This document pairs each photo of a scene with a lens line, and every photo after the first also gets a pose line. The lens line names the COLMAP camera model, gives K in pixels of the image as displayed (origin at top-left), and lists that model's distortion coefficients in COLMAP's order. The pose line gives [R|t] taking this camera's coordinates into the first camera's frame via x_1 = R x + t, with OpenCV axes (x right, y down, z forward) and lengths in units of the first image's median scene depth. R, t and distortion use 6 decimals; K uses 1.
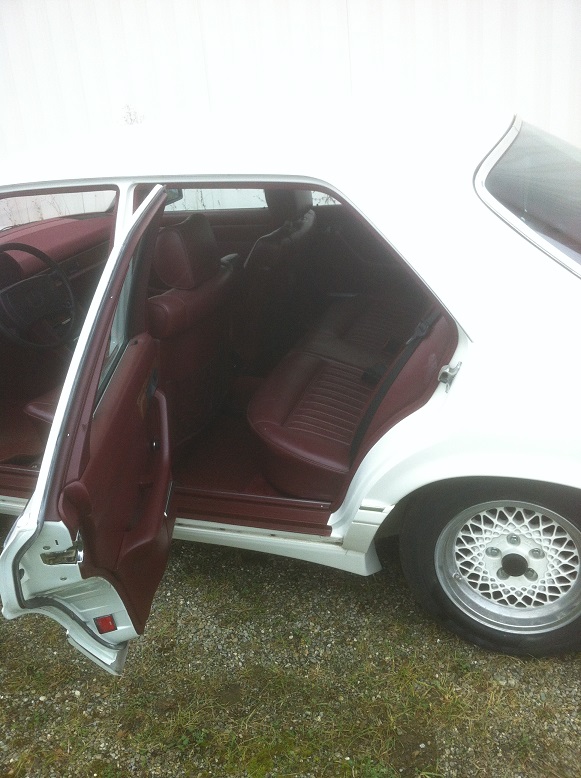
lens RADIAL K [[754.8, 0, 303.3], [0, 754.8, 387.7], [0, 0, 1]] dist [0.100243, -0.346346]
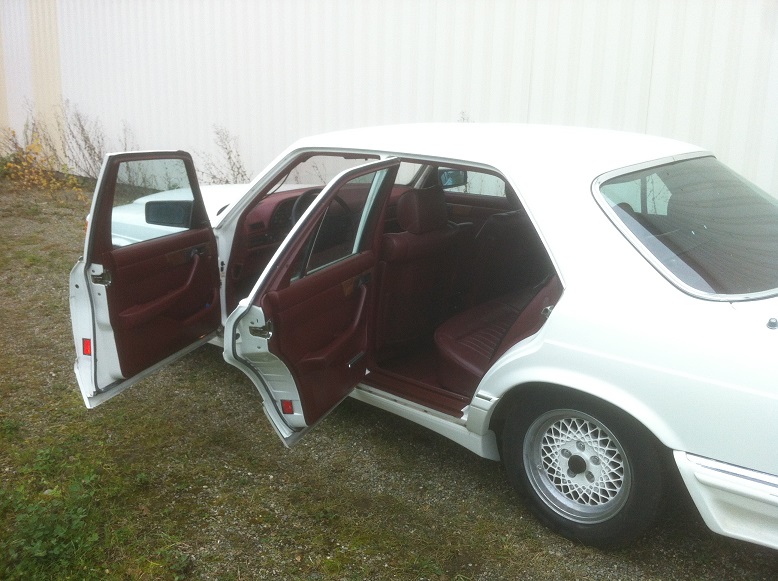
lens RADIAL K [[754.8, 0, 389.0], [0, 754.8, 290.5], [0, 0, 1]] dist [0.100243, -0.346346]
pose [[0.920919, 0.196953, -0.336329, 0.357284], [-0.239949, 0.966508, -0.091033, 0.136130], [0.307135, 0.164536, 0.937334, -0.401659]]
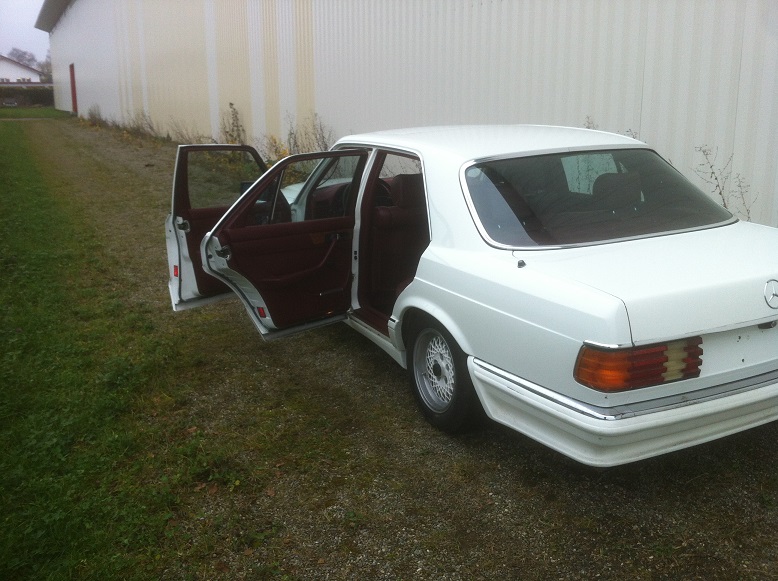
lens RADIAL K [[754.8, 0, 389.0], [0, 754.8, 290.5], [0, 0, 1]] dist [0.100243, -0.346346]
pose [[0.706963, 0.250973, -0.661223, 1.339260], [-0.328298, 0.944545, 0.007503, 0.074475], [0.626438, 0.211774, 0.750152, -0.483497]]
